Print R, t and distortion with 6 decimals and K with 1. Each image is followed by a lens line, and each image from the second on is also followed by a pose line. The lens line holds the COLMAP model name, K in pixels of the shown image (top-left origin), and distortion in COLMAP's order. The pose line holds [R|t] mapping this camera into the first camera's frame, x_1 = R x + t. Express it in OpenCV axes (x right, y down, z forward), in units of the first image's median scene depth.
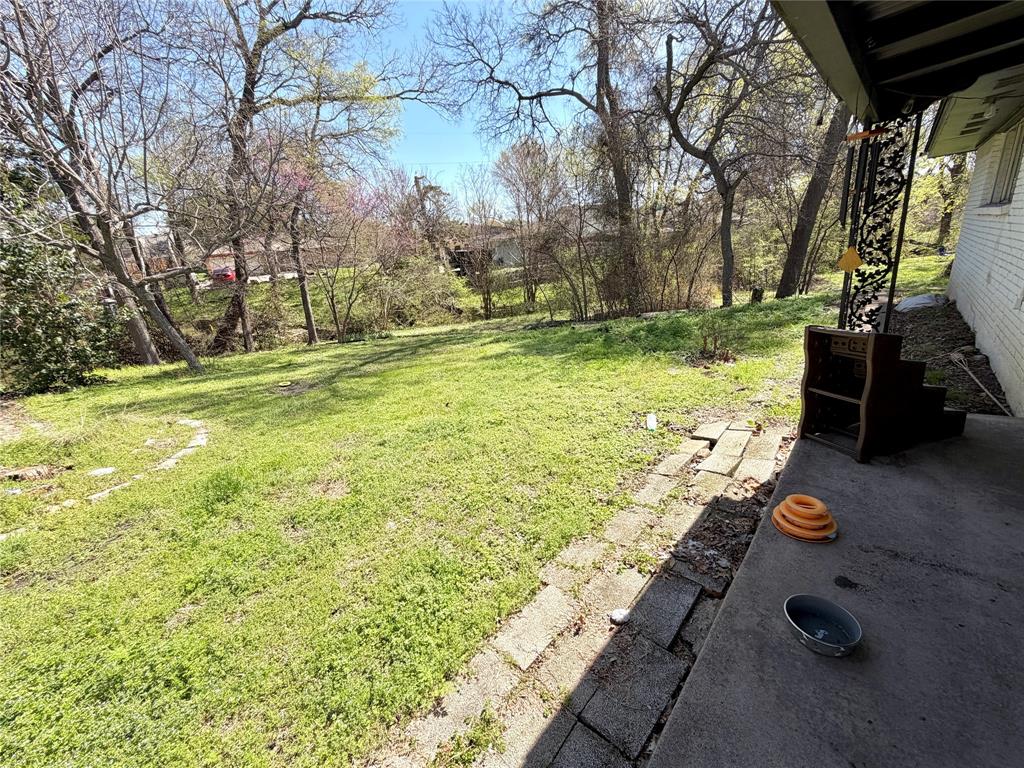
lens RADIAL K [[410.7, 0, 509.2], [0, 410.7, 384.8], [0, 0, 1]] dist [0.003322, -0.000011]
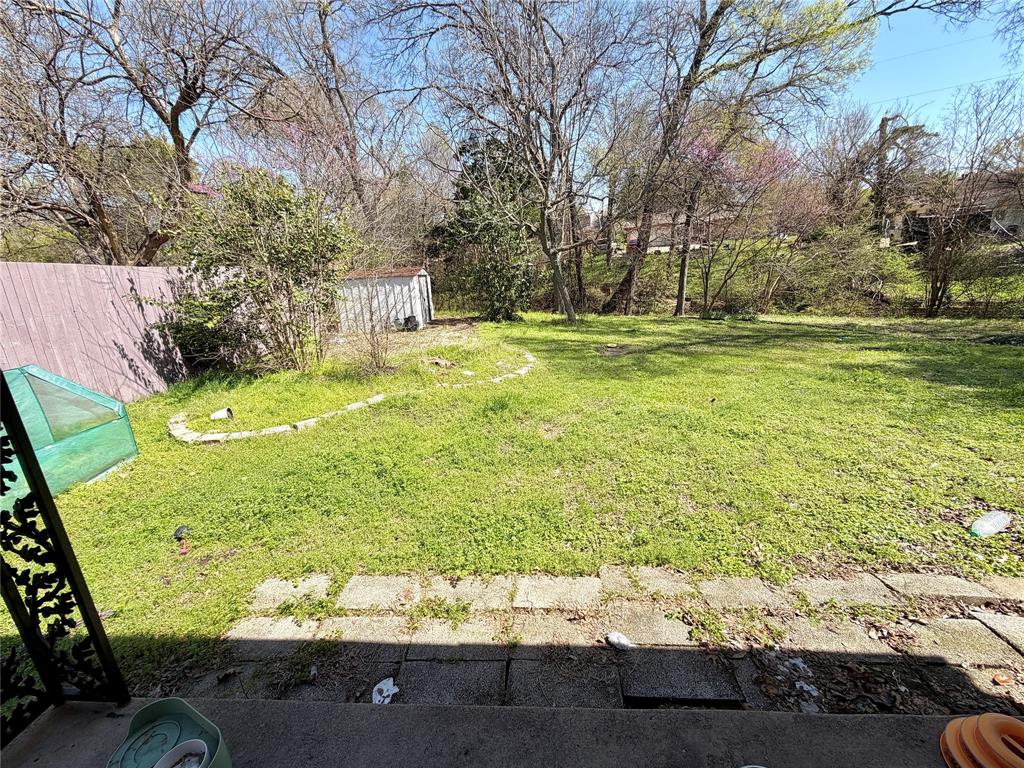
lens RADIAL K [[410.7, 0, 509.2], [0, 410.7, 384.8], [0, 0, 1]] dist [0.003322, -0.000011]
pose [[0.616913, 0.270166, -0.739208, 0.125531], [-0.221322, 0.960886, 0.166479, -0.019747], [0.755271, 0.060900, 0.652577, 0.030632]]
